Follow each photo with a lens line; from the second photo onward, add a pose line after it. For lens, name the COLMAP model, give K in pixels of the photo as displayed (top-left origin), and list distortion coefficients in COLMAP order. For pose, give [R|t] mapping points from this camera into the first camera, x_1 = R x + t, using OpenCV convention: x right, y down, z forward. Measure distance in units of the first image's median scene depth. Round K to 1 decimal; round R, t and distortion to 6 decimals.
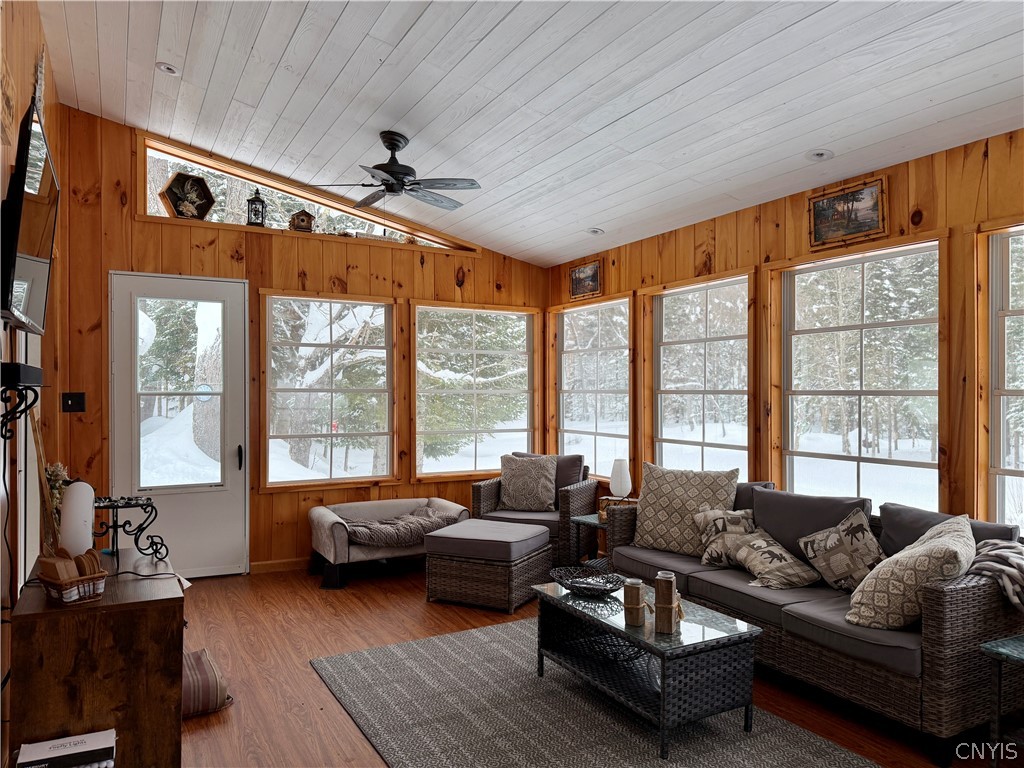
lens RADIAL K [[709.4, 0, 513.8], [0, 709.4, 391.5], [0, 0, 1]] dist [0.071420, -0.099332]
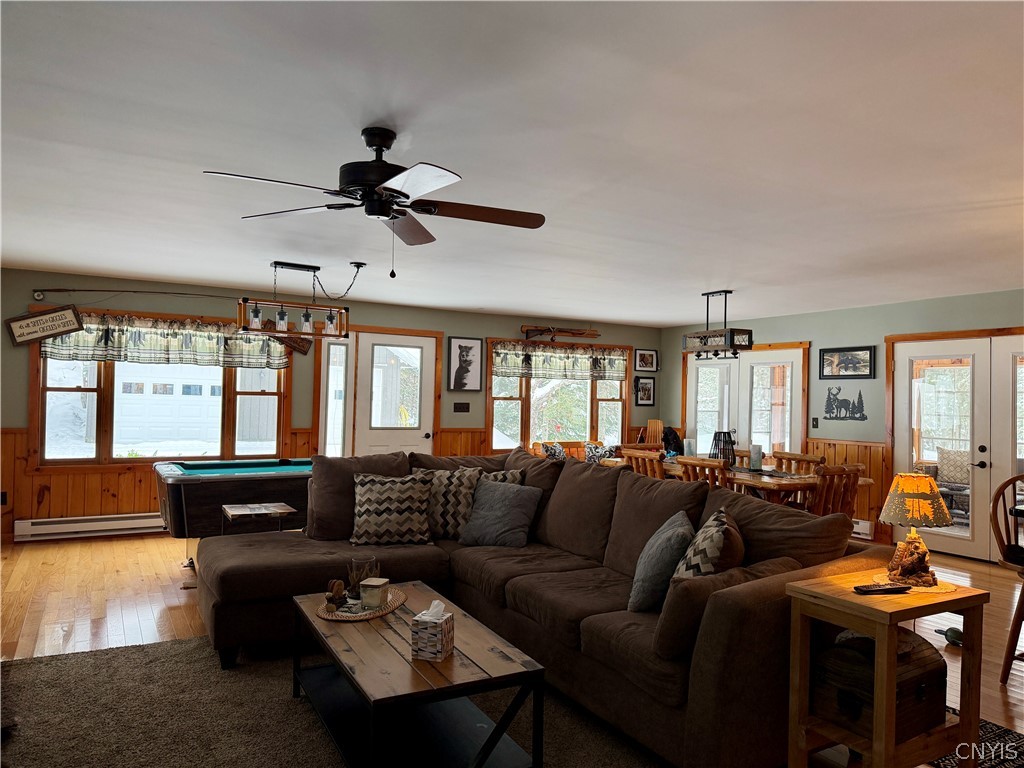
lens RADIAL K [[709.4, 0, 511.0], [0, 709.4, 389.0], [0, 0, 1]] dist [0.071420, -0.099332]
pose [[0.998877, 0.019720, 0.043072, -1.362362], [-0.019674, 0.999805, -0.001486, -0.056712], [-0.043092, 0.000637, 0.999071, -1.324357]]
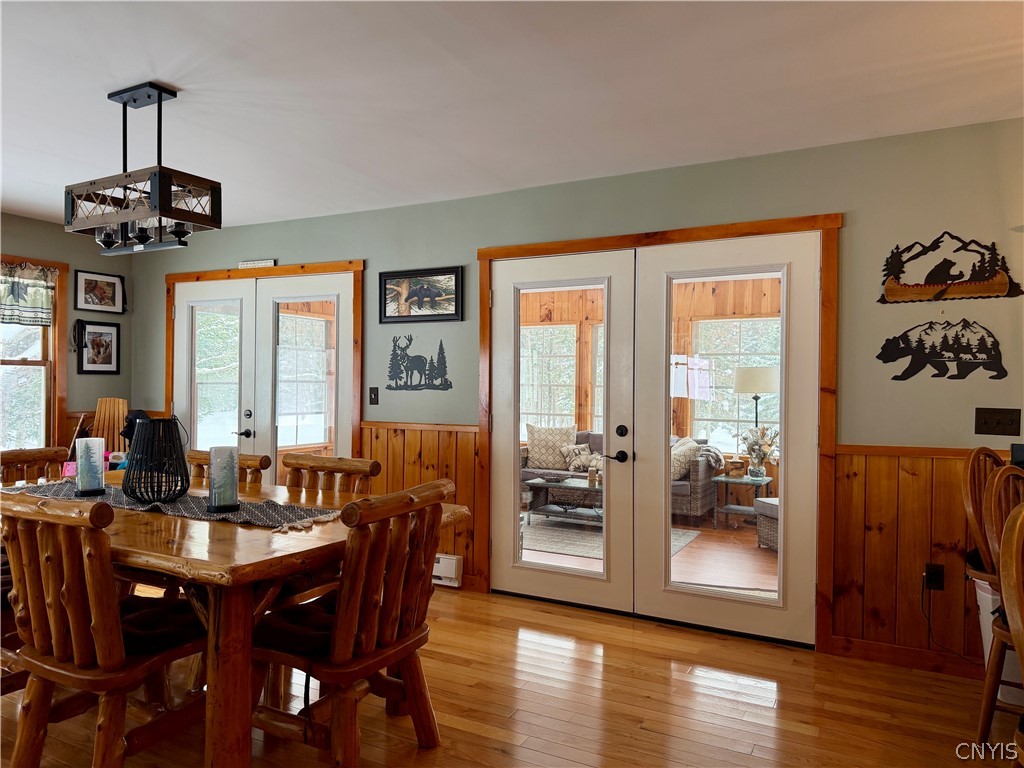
lens RADIAL K [[709.4, 0, 513.0], [0, 709.4, 390.2], [0, 0, 1]] dist [0.071420, -0.099332]
pose [[0.824231, 0.003625, 0.566243, -0.925637], [-0.016204, 0.999721, 0.017187, -0.017481], [-0.566023, -0.023341, 0.824059, -0.507109]]
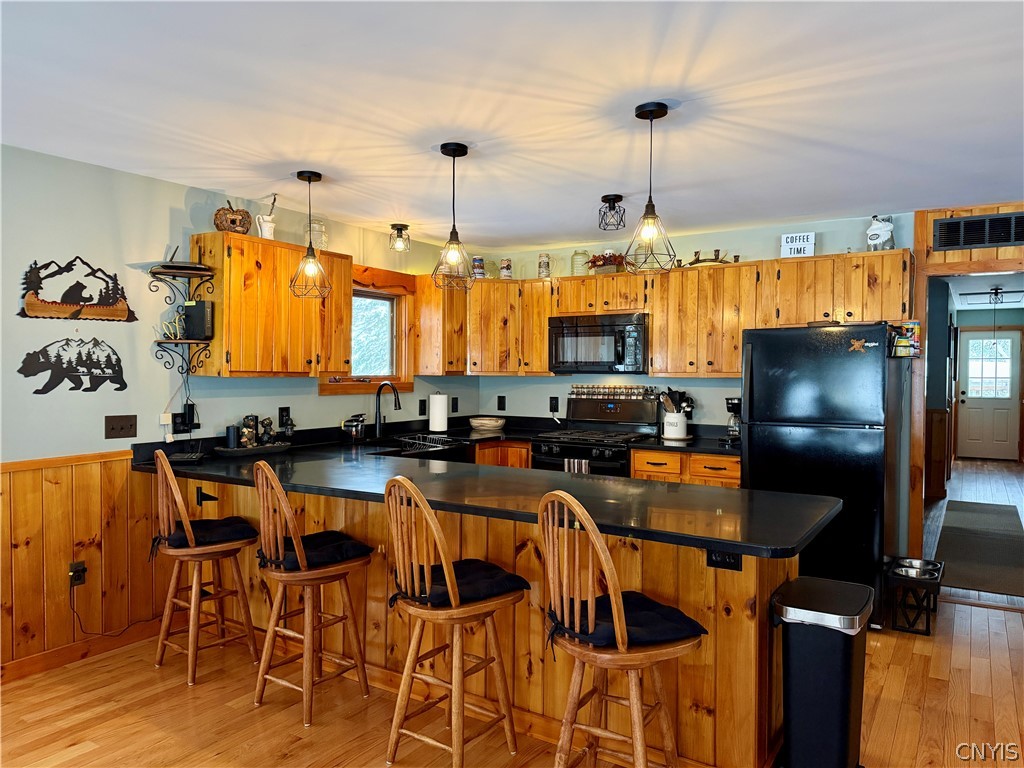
lens RADIAL K [[709.4, 0, 505.5], [0, 709.4, 392.6], [0, 0, 1]] dist [0.071420, -0.099332]
pose [[-0.501360, -0.026889, 0.864821, -1.087828], [-0.011403, 0.999636, 0.024470, -0.049439], [-0.865164, 0.002407, -0.501484, -0.139198]]
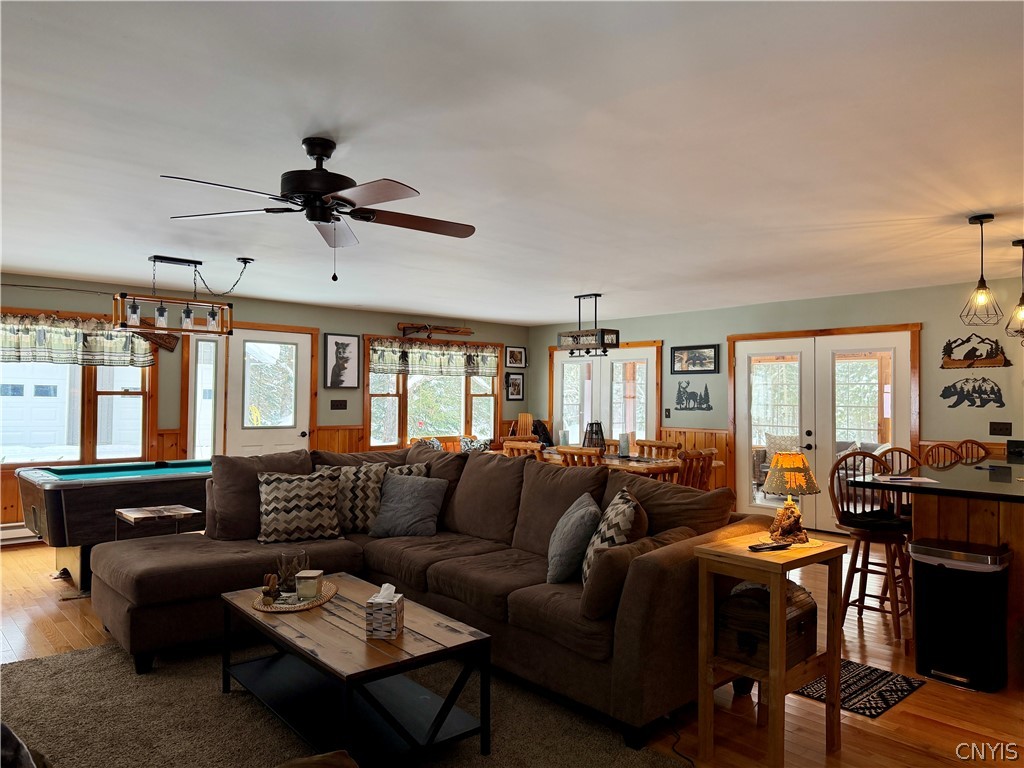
lens RADIAL K [[709.4, 0, 506.3], [0, 709.4, 388.0], [0, 0, 1]] dist [0.071420, -0.099332]
pose [[0.968593, 0.008764, 0.248498, -1.458176], [-0.009039, 0.999959, -0.000032, -0.056140], [-0.248488, -0.002215, 0.968632, -1.376035]]
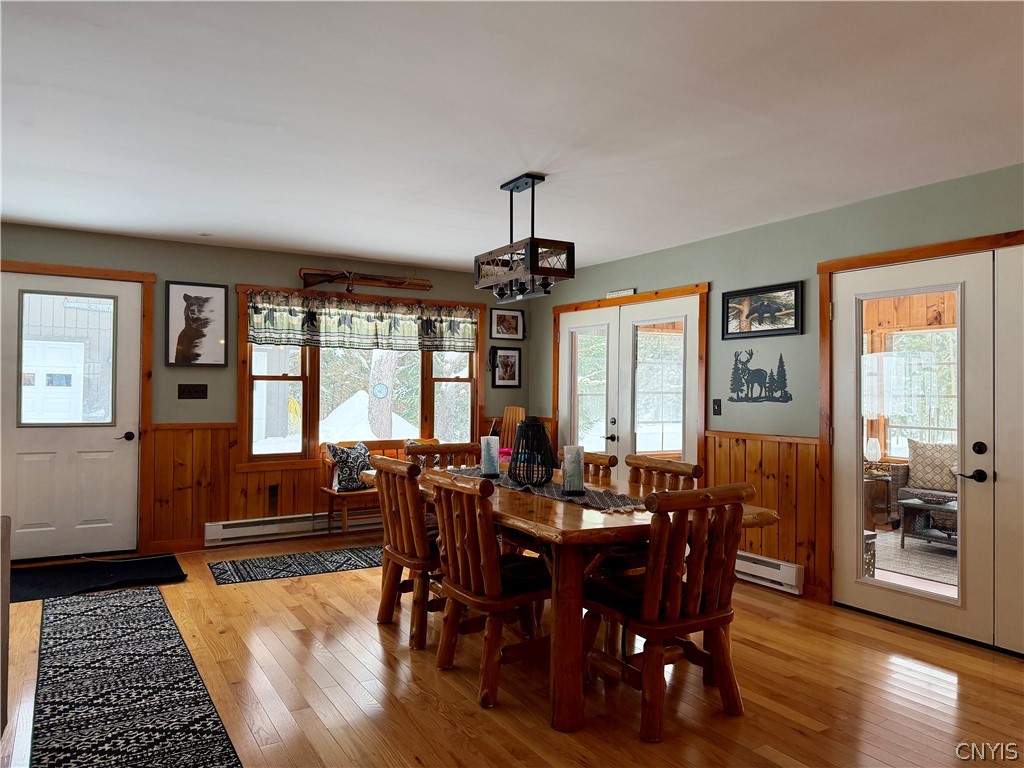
lens RADIAL K [[709.4, 0, 509.3], [0, 709.4, 390.0], [0, 0, 1]] dist [0.071420, -0.099332]
pose [[0.997993, 0.007543, 0.062875, -0.902157], [-0.008210, 0.999913, 0.010362, -0.024792], [-0.062791, -0.010858, 0.997968, -0.653571]]
